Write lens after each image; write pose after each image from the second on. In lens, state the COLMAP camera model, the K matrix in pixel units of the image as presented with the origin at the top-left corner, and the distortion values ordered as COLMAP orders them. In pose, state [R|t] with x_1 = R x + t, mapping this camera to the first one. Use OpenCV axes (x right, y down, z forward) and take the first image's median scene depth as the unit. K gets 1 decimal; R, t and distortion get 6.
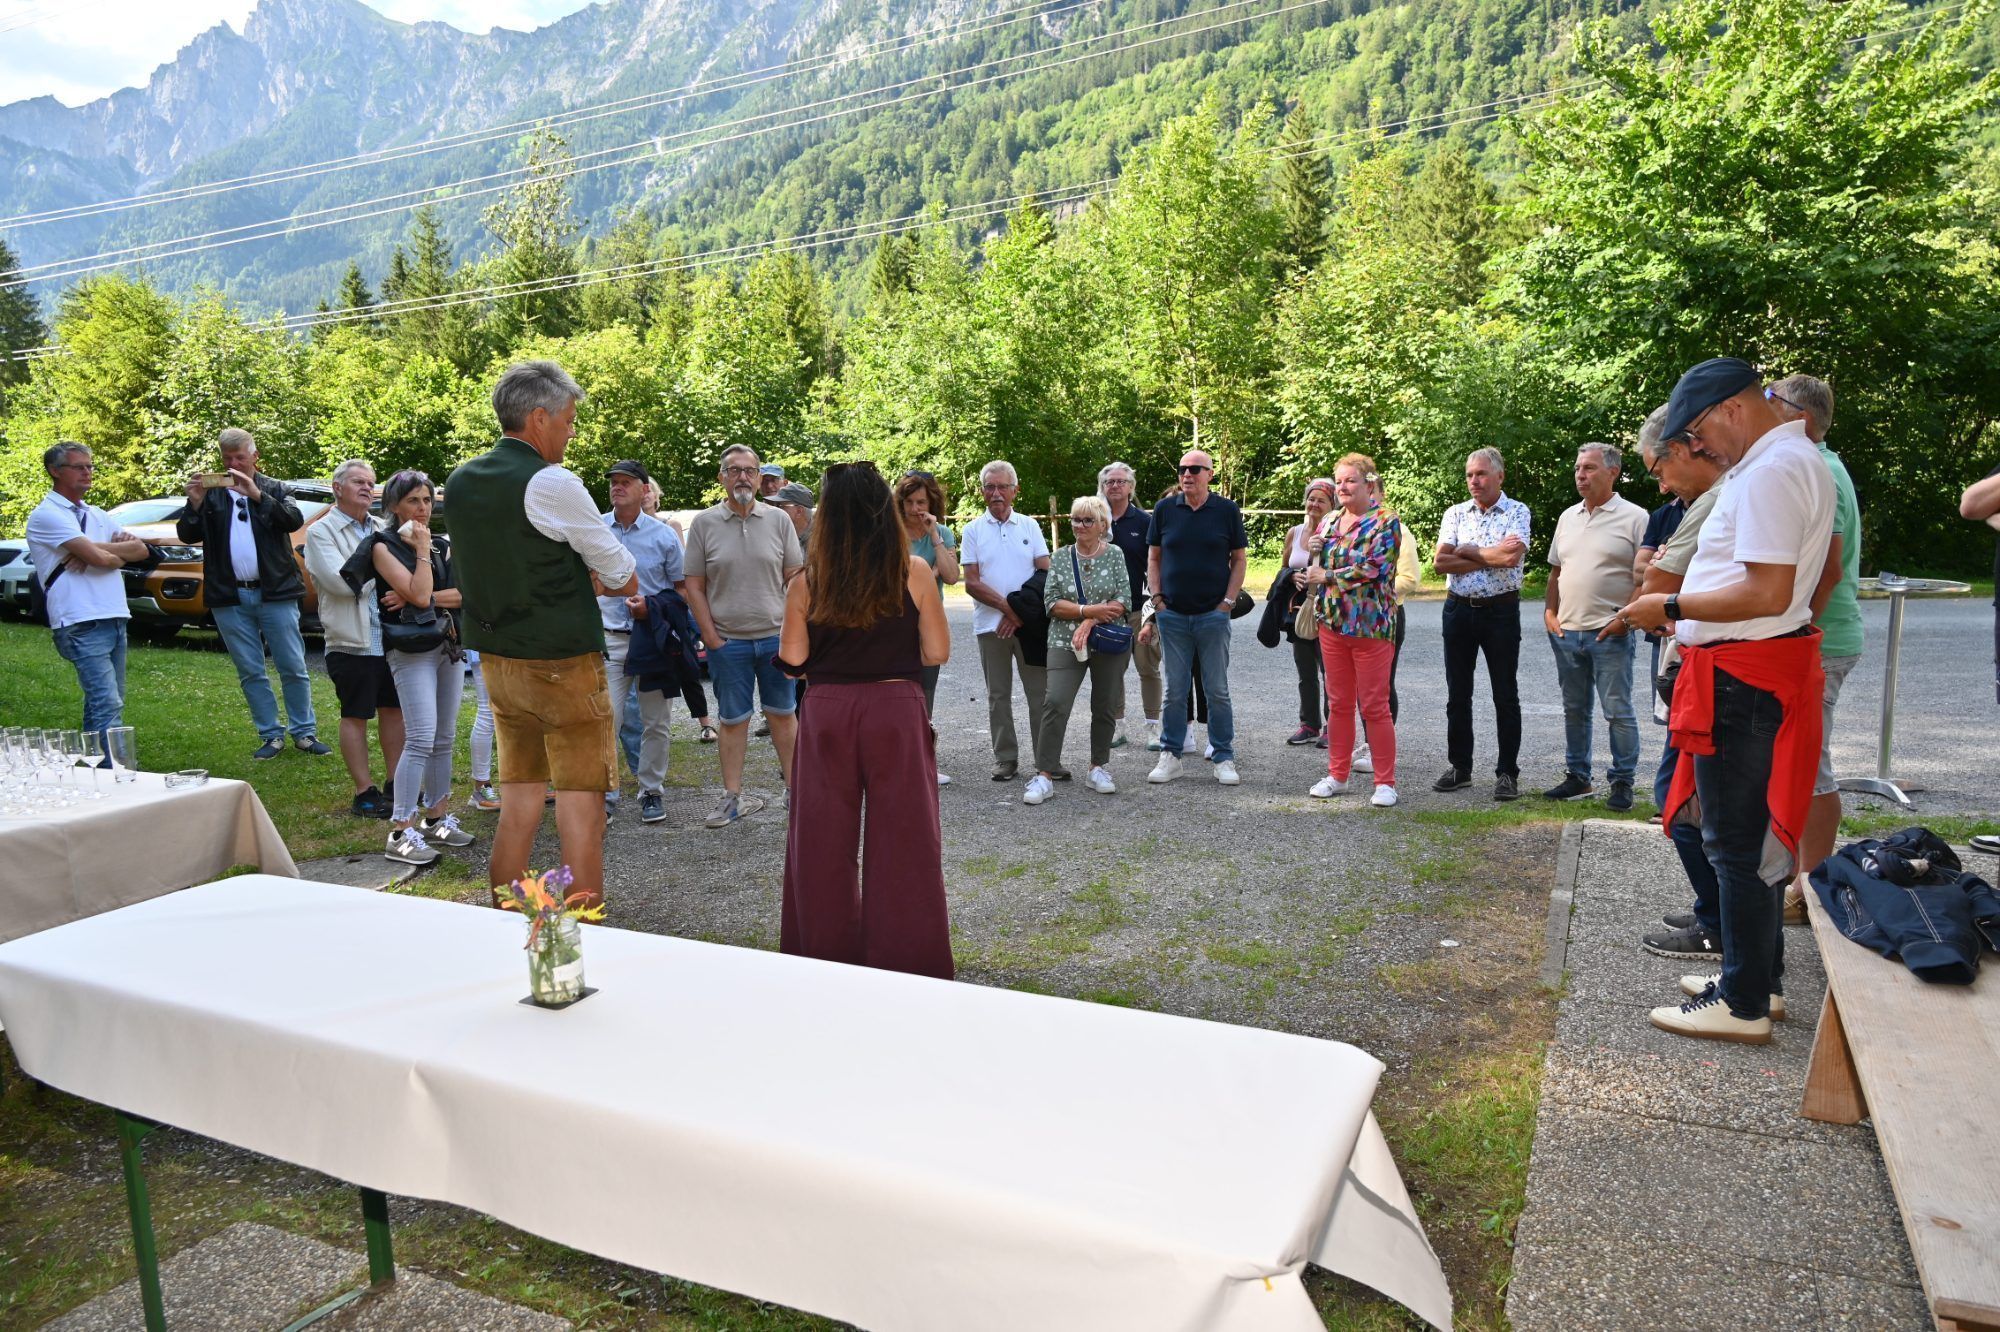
lens RADIAL K [[1320.8, 0, 1007.2], [0, 1320.8, 658.8], [0, 0, 1]] dist [0.010555, -0.007477]
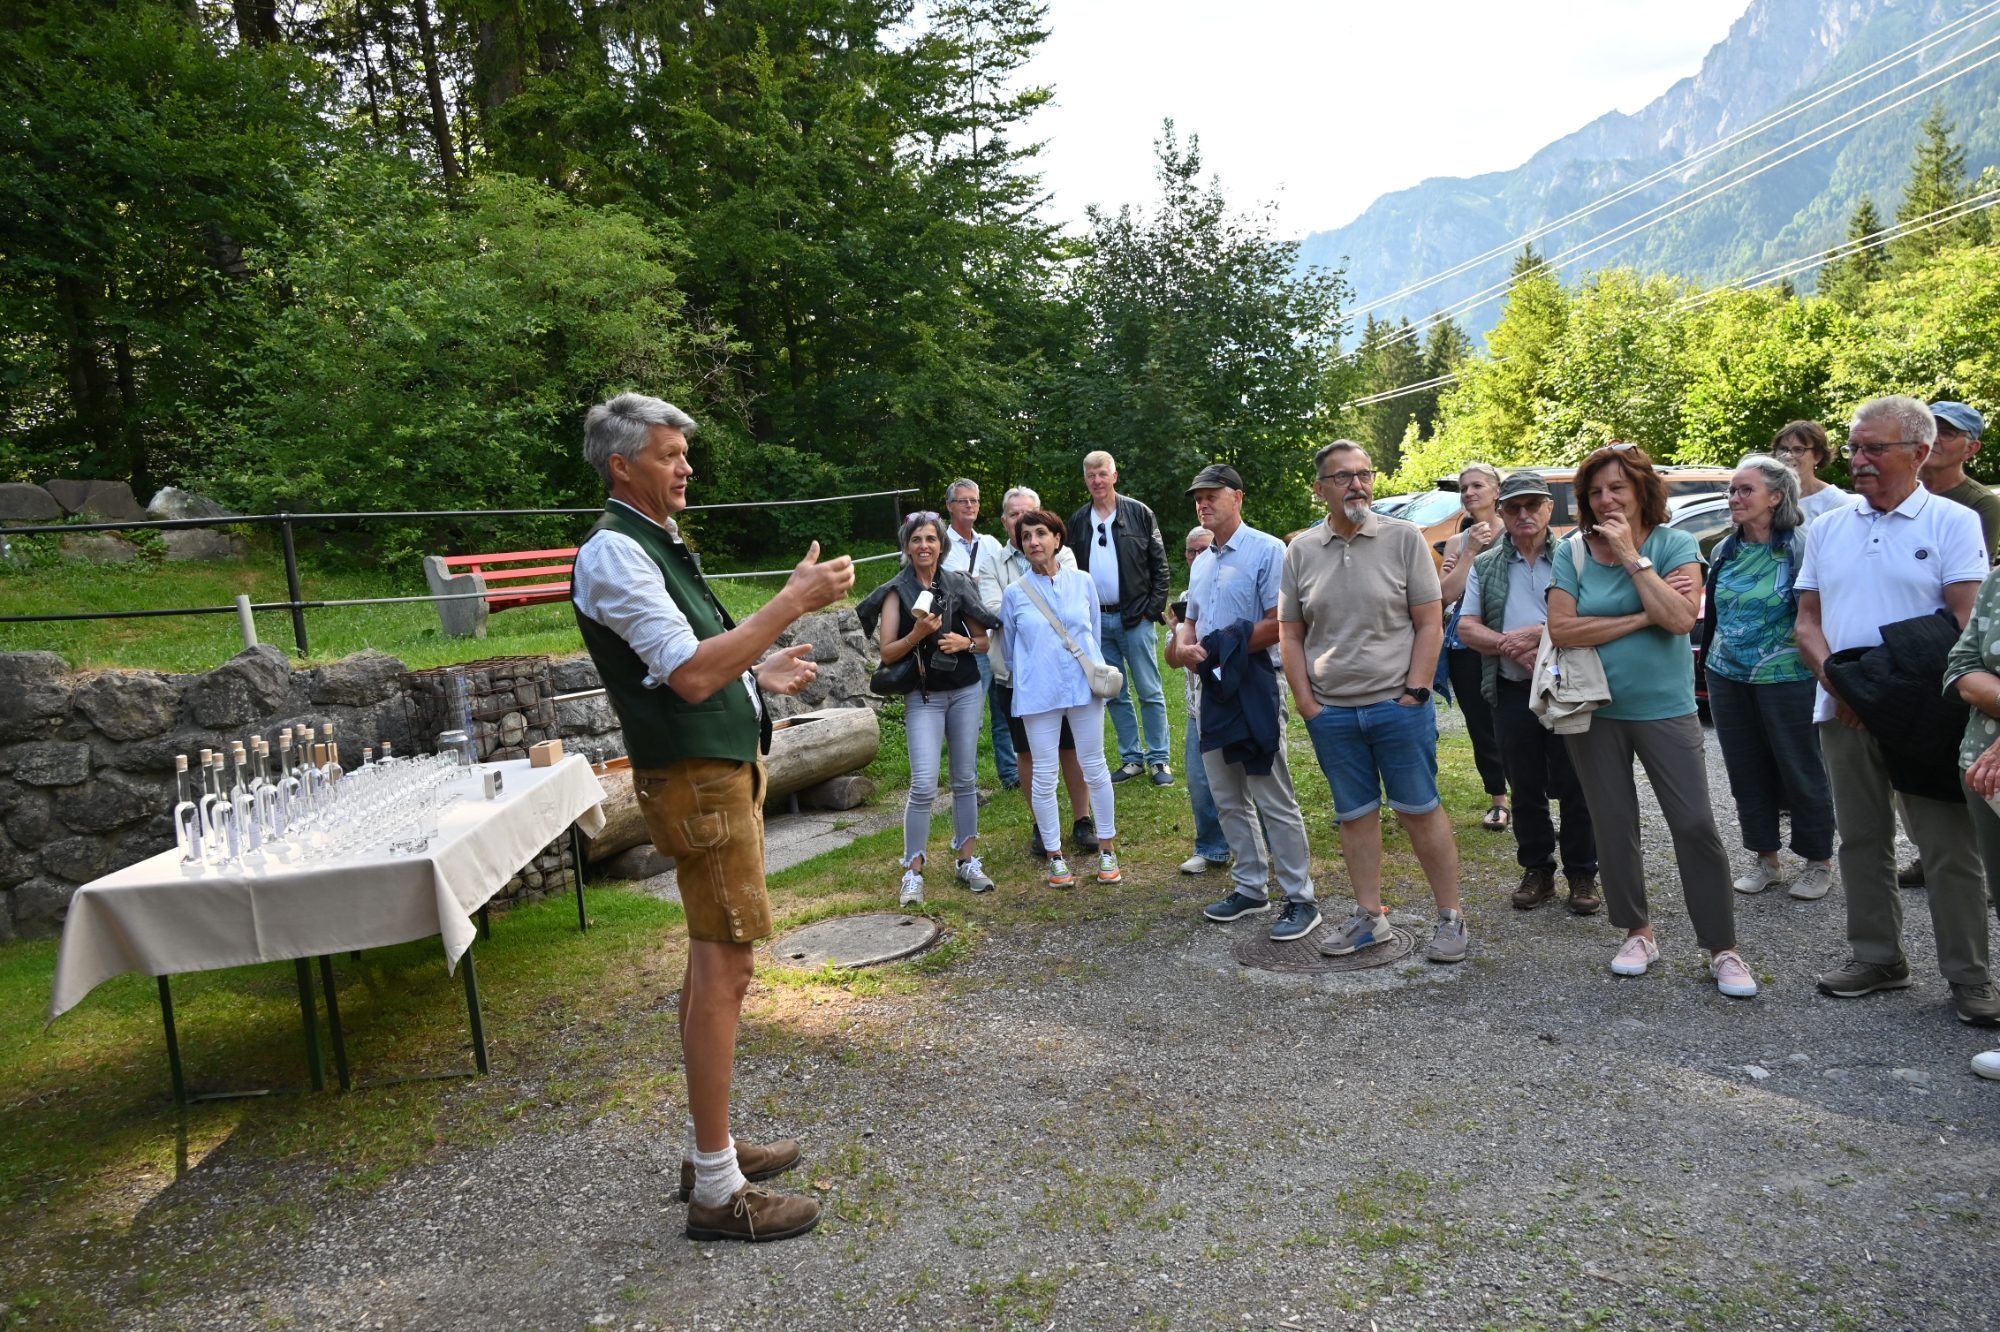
lens RADIAL K [[1320.8, 0, 1006.2], [0, 1320.8, 662.4], [0, 0, 1]] dist [0.010555, -0.007477]
pose [[0.502854, 0.052374, -0.862783, 0.065794], [-0.026233, 0.998628, 0.045331, -0.013199], [0.863973, -0.000161, 0.503538, 0.095341]]
